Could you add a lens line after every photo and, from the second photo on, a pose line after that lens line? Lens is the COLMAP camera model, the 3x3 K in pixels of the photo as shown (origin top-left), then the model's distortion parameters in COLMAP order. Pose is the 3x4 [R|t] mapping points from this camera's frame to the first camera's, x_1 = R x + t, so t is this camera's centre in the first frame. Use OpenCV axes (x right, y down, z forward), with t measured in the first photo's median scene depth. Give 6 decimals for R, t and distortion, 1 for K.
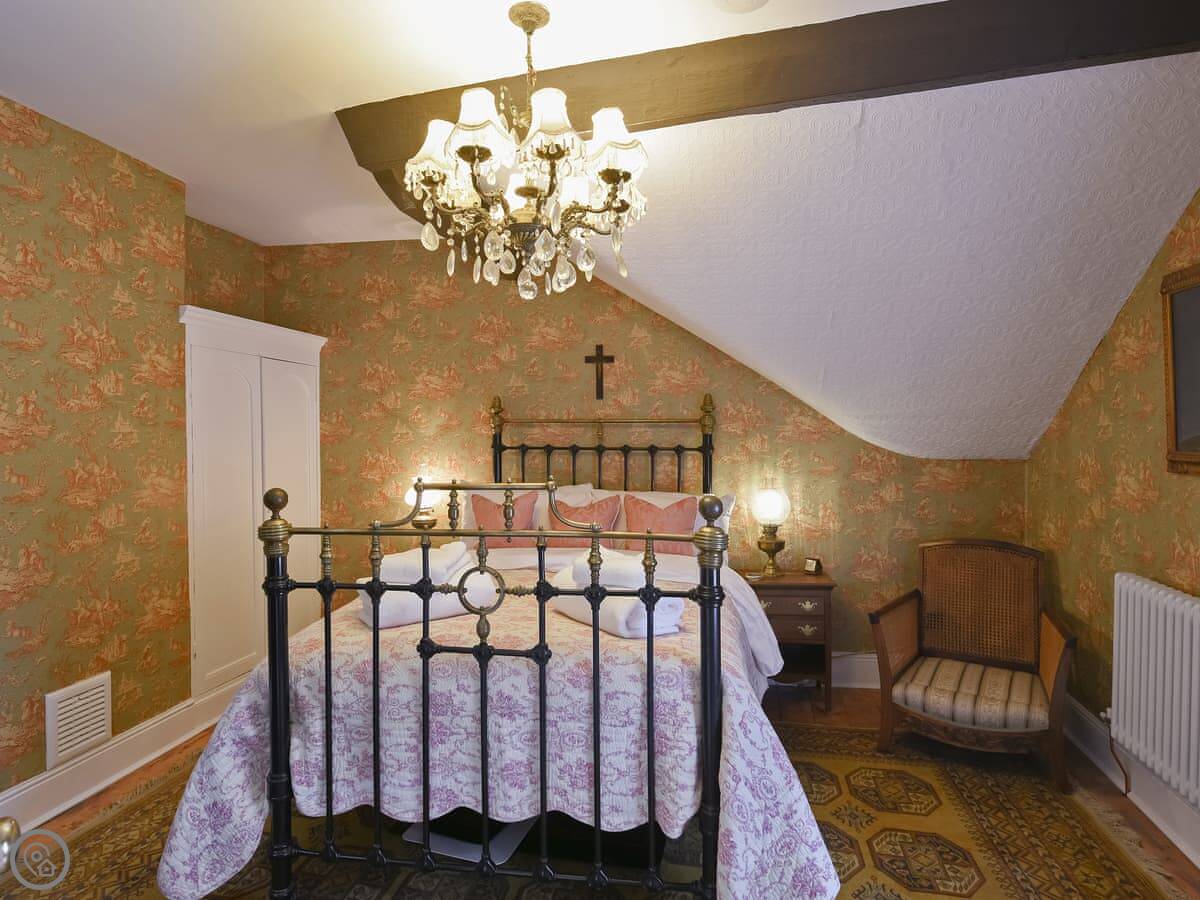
lens RADIAL K [[691.0, 0, 600.0], [0, 691.0, 450.0], [0, 0, 1]] dist [-0.001764, -0.000365]
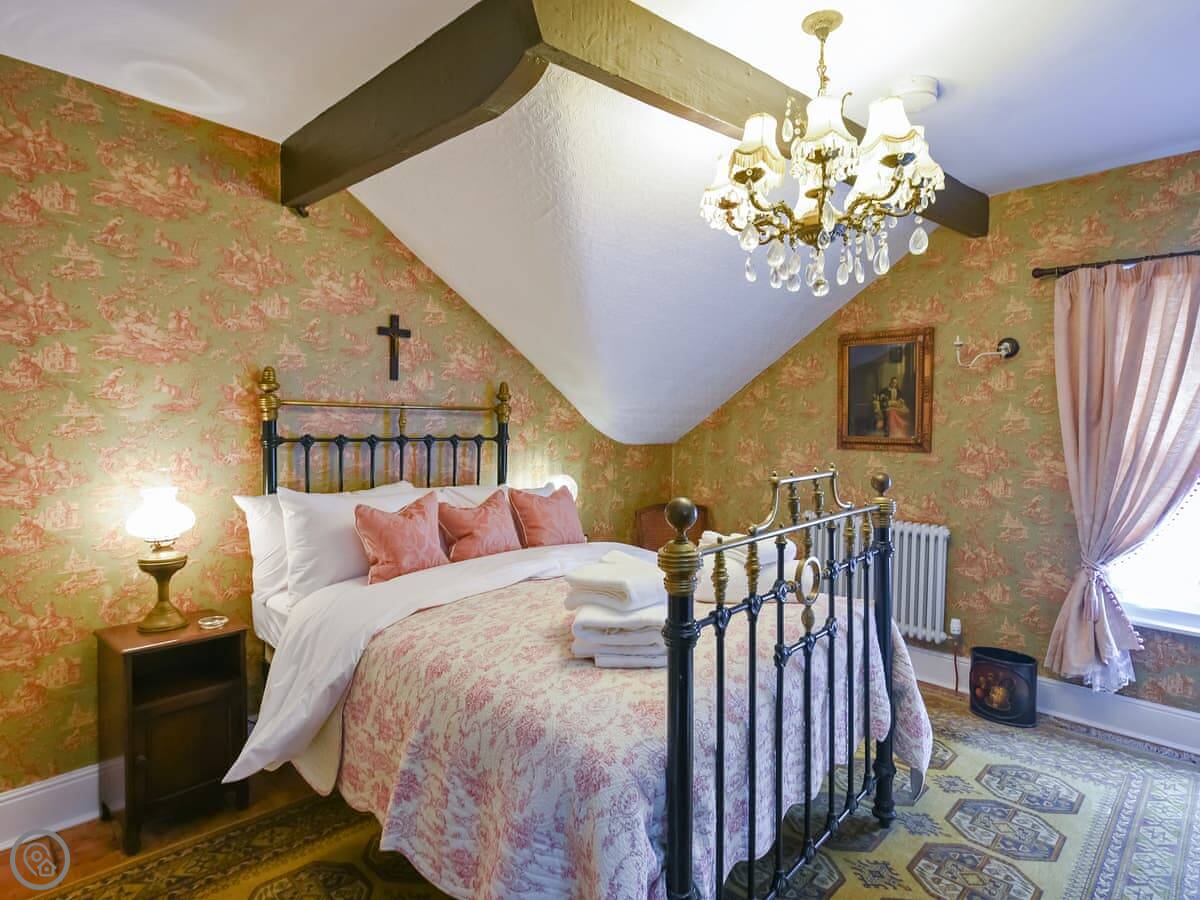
lens RADIAL K [[675.9, 0, 602.2], [0, 675.9, 443.7], [0, 0, 1]] dist [-0.001142, -0.001558]
pose [[0.540097, -0.017261, 0.841426, -0.556624], [0.011187, 0.999849, 0.013330, -0.005116], [-0.841529, 0.002213, 0.540208, 0.352294]]
